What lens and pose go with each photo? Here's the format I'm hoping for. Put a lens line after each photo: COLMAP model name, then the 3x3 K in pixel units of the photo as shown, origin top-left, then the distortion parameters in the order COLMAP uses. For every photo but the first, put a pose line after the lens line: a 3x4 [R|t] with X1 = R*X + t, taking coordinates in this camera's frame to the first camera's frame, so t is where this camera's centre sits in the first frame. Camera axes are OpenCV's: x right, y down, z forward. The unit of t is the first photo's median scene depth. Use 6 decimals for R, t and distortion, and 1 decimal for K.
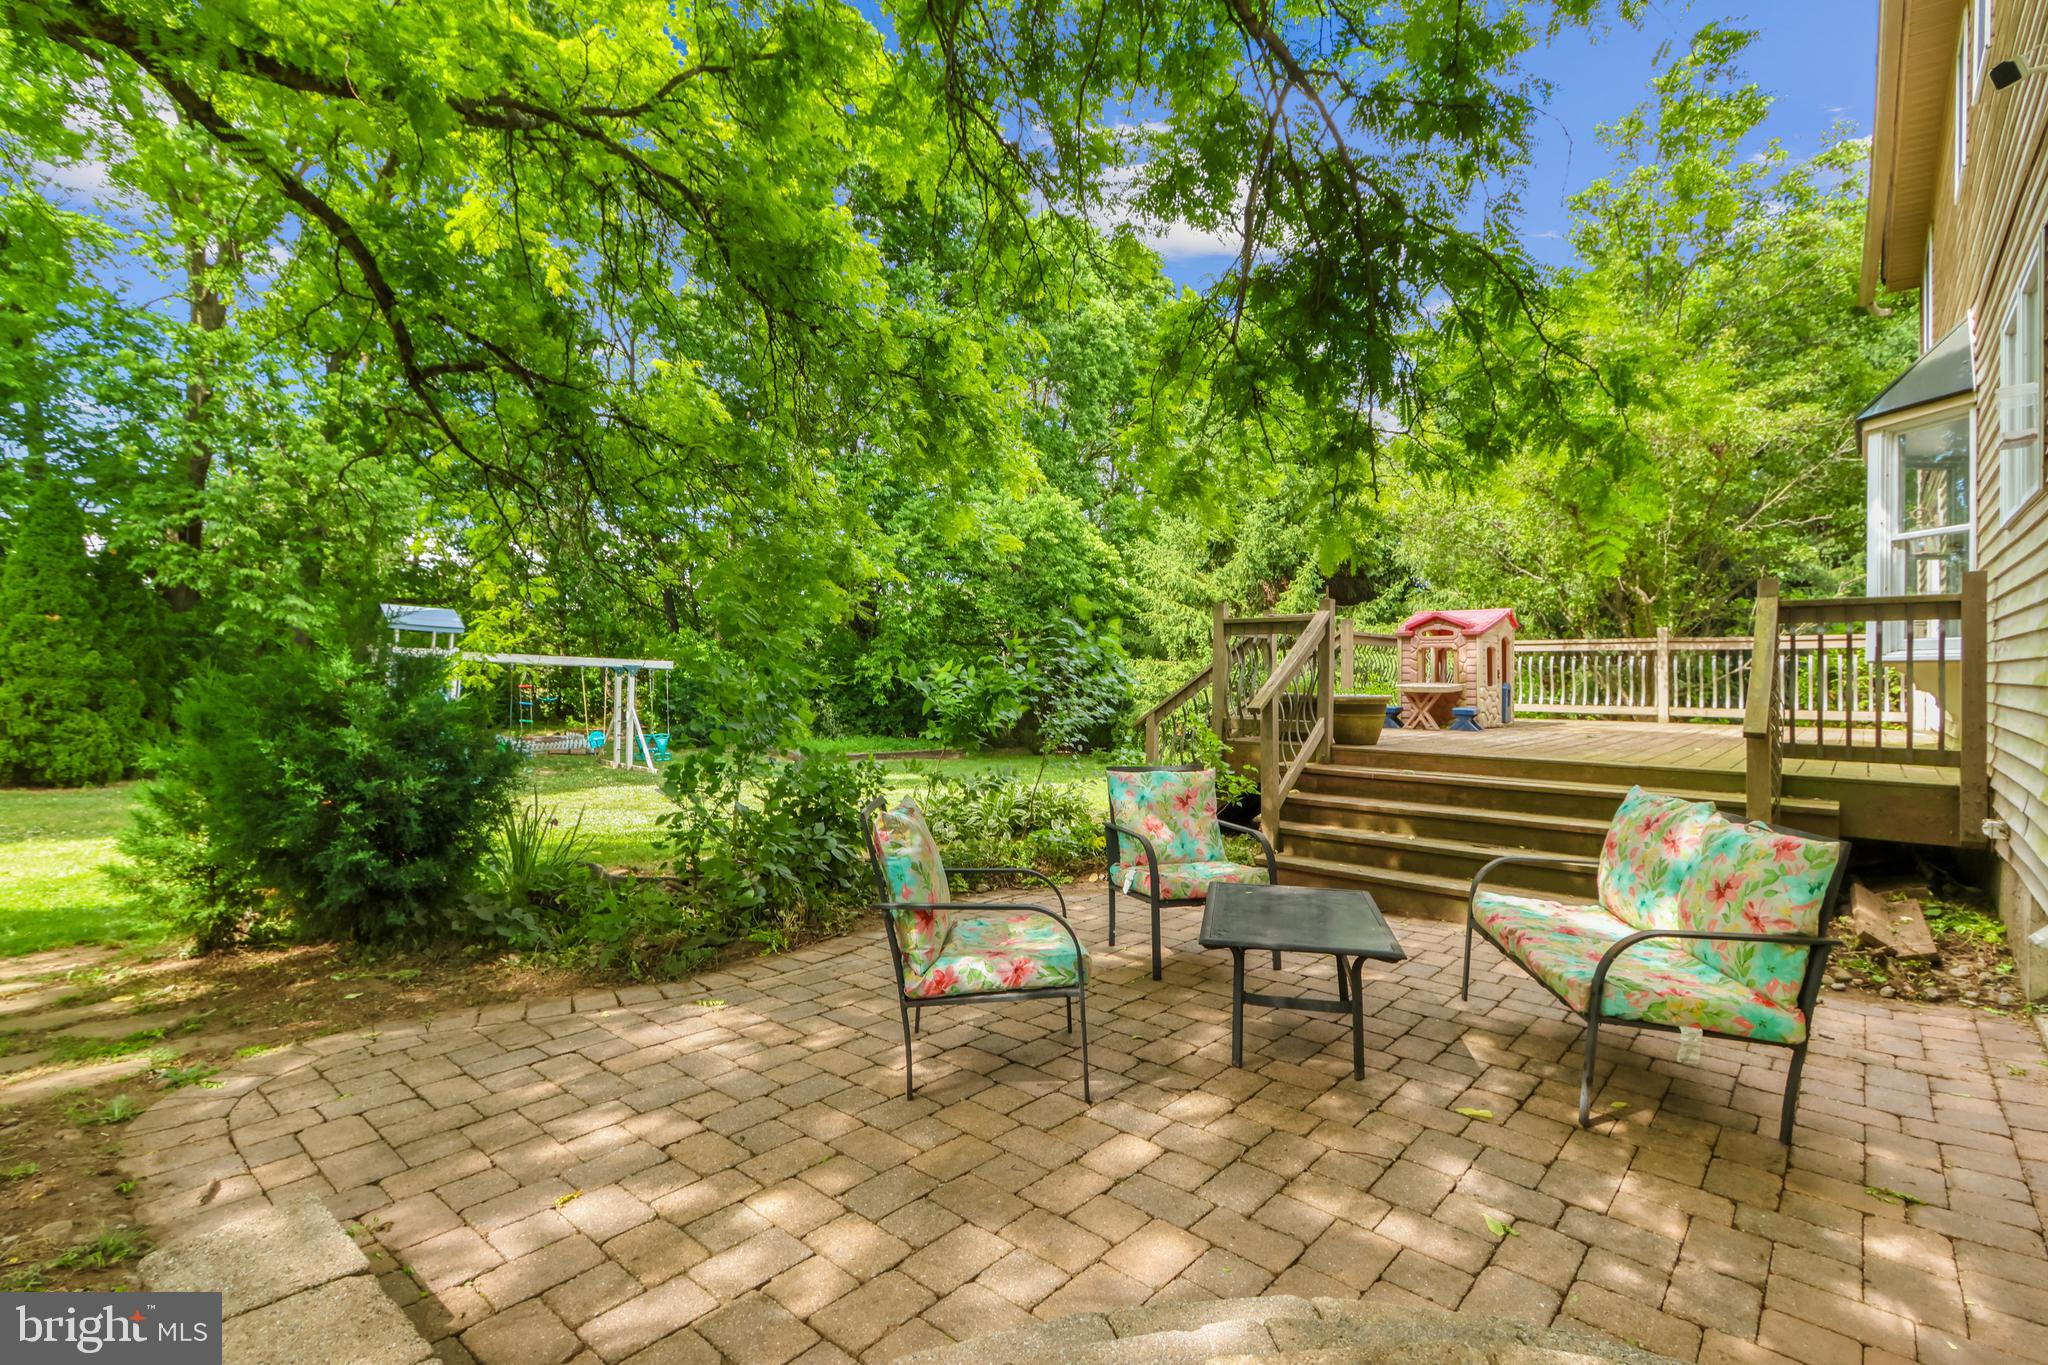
lens RADIAL K [[952.9, 0, 1009.3], [0, 952.9, 673.7], [0, 0, 1]] dist [0.002070, -0.000896]
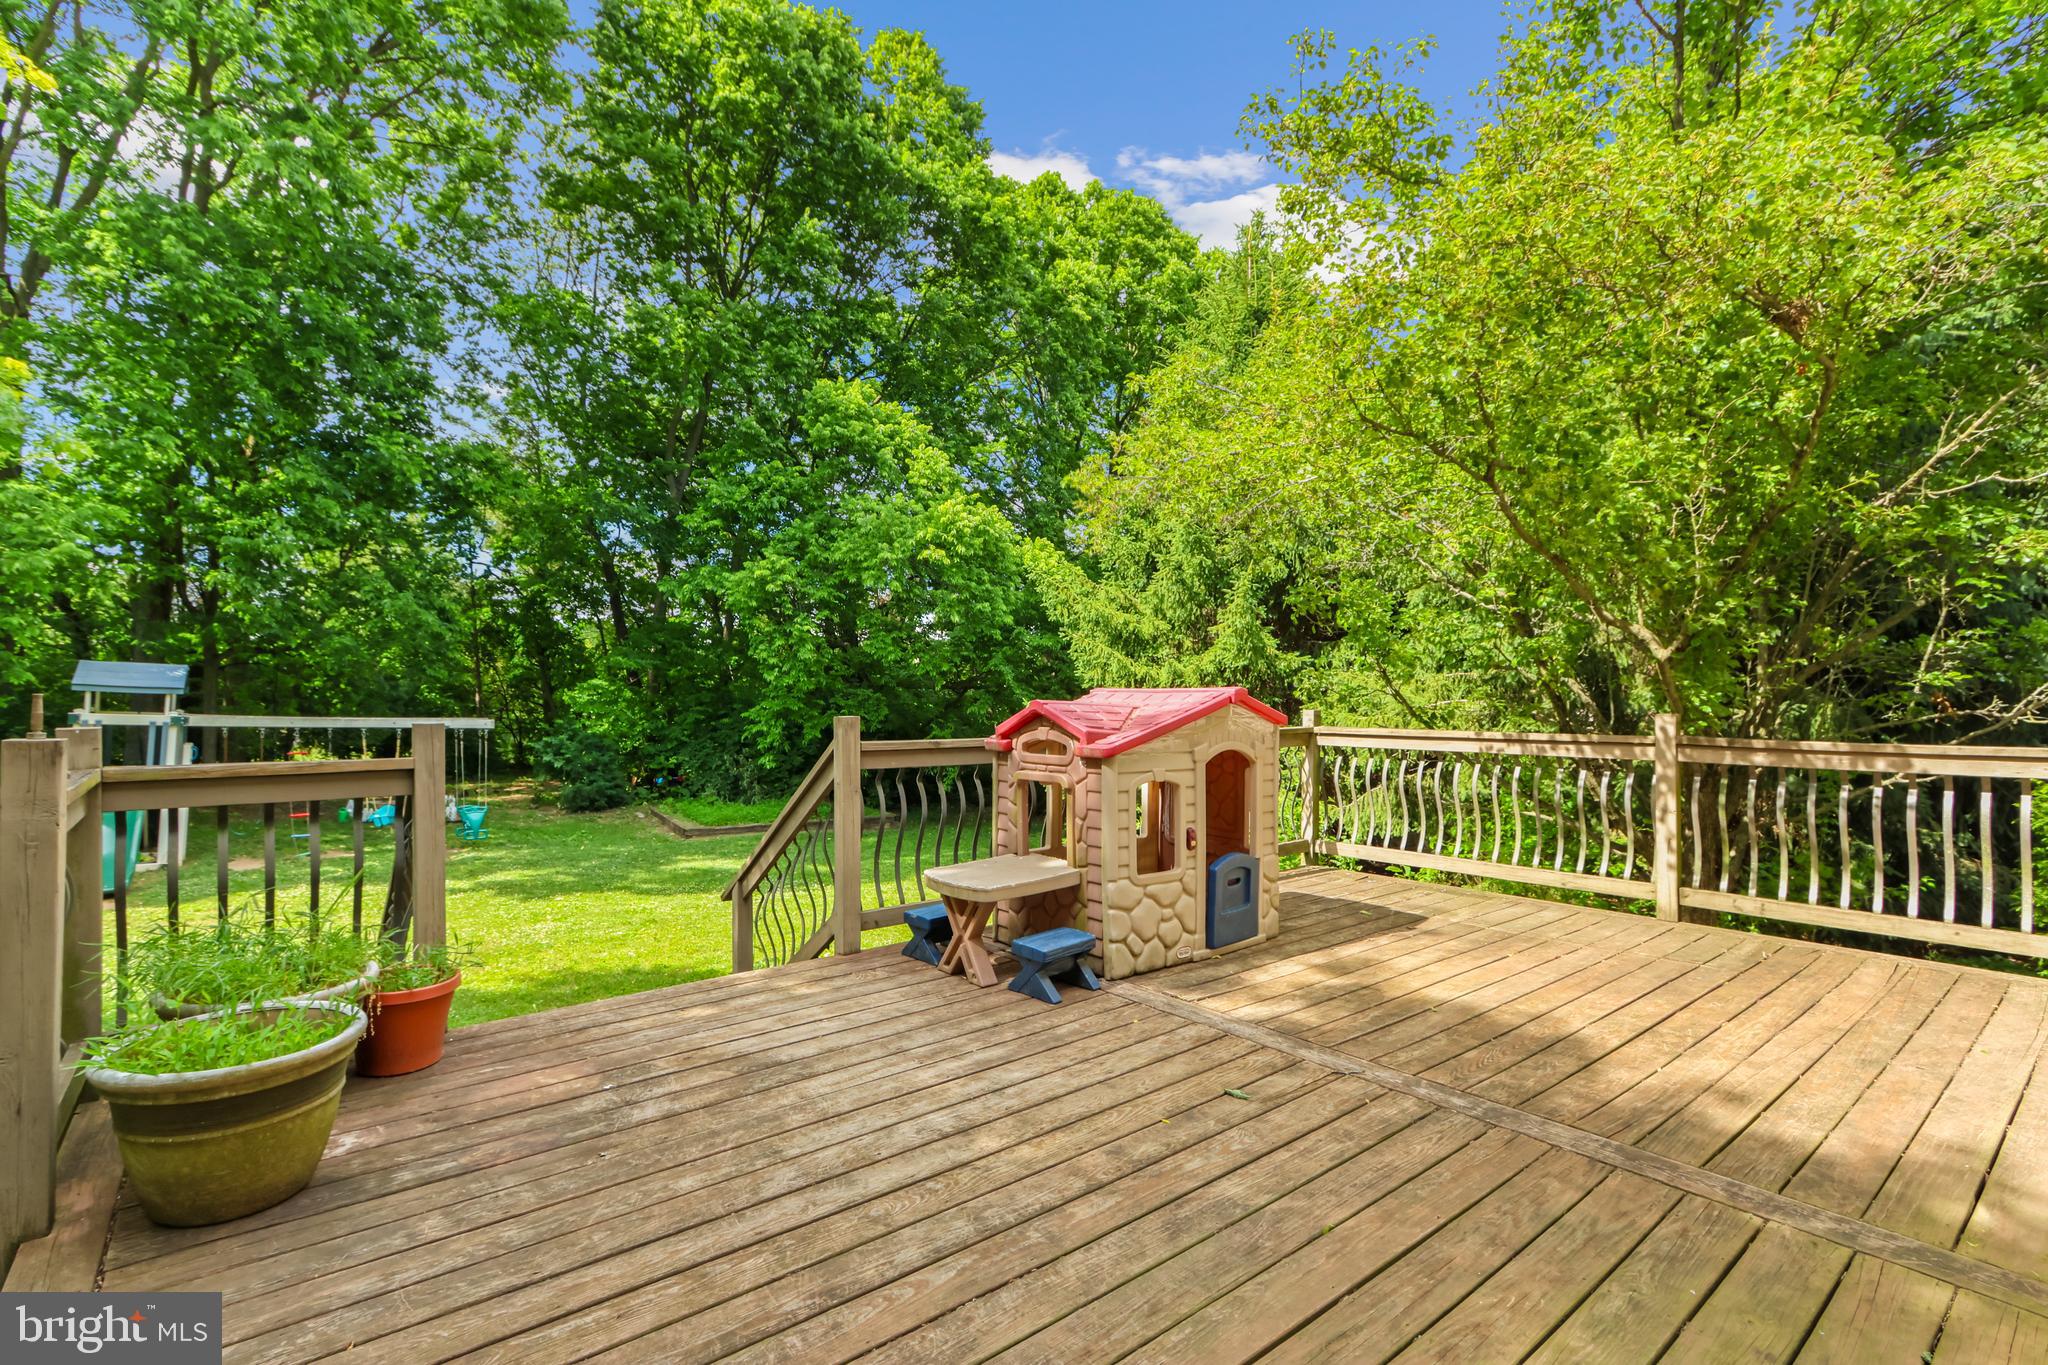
lens RADIAL K [[952.9, 0, 1009.8], [0, 952.9, 687.9], [0, 0, 1]] dist [0.002070, -0.000896]
pose [[0.983302, -0.005670, -0.181894, 0.451543], [0.004546, 0.999968, -0.006596, -0.059761], [0.181926, 0.005659, 0.983296, 0.479153]]
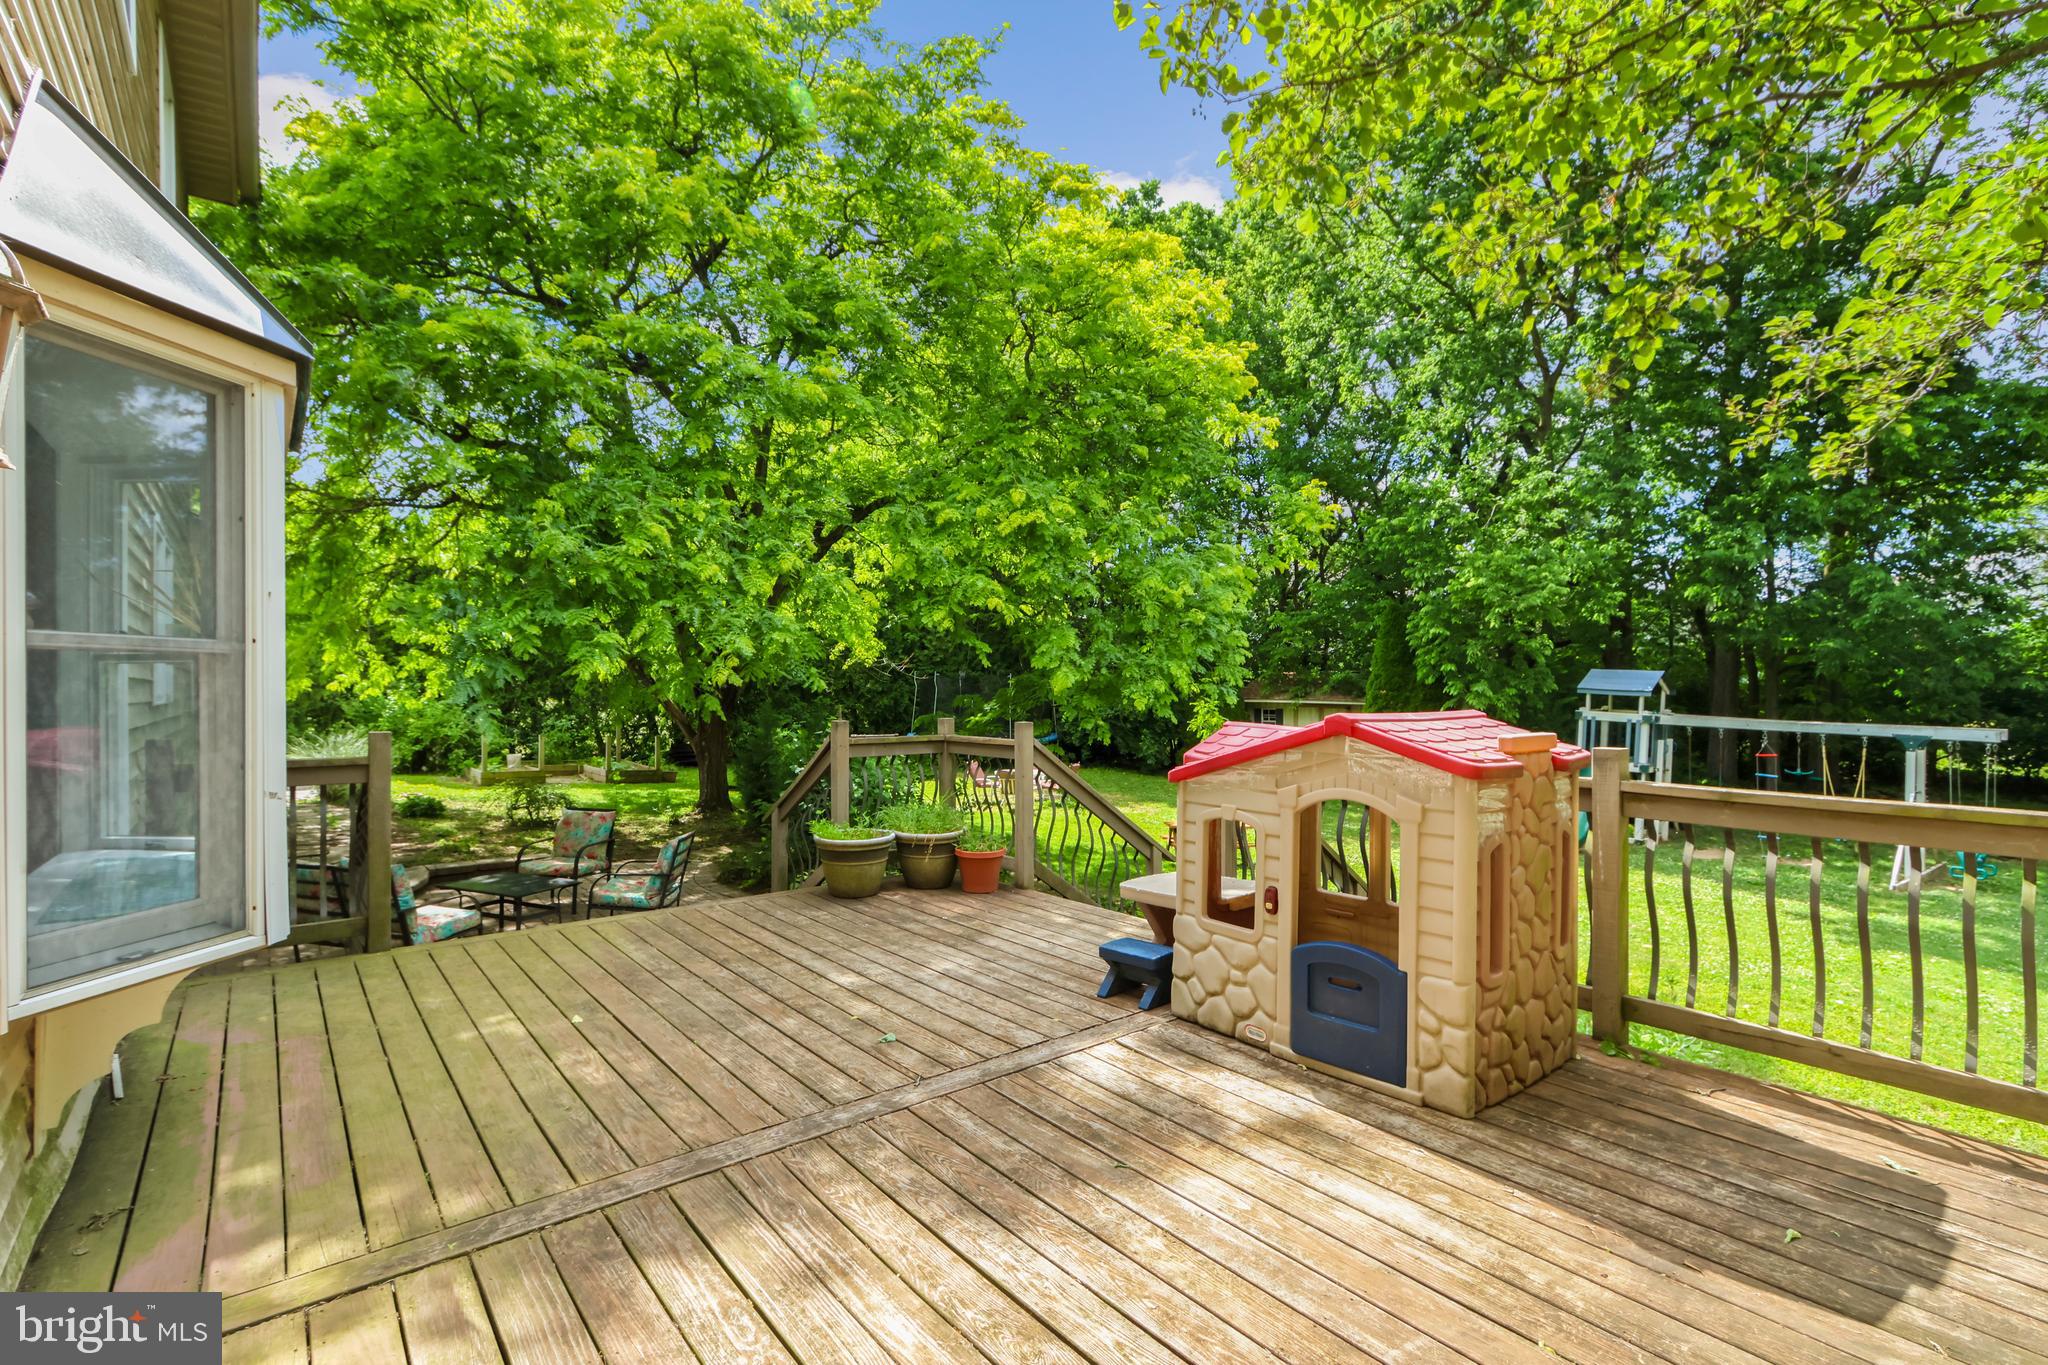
lens RADIAL K [[952.9, 0, 1002.0], [0, 952.9, 683.6], [0, 0, 1]] dist [0.002070, -0.000896]
pose [[-0.199453, -0.011185, -0.979844, 0.754847], [0.000270, 0.999934, -0.011469, -0.066970], [0.979907, -0.002552, -0.199437, 0.826061]]
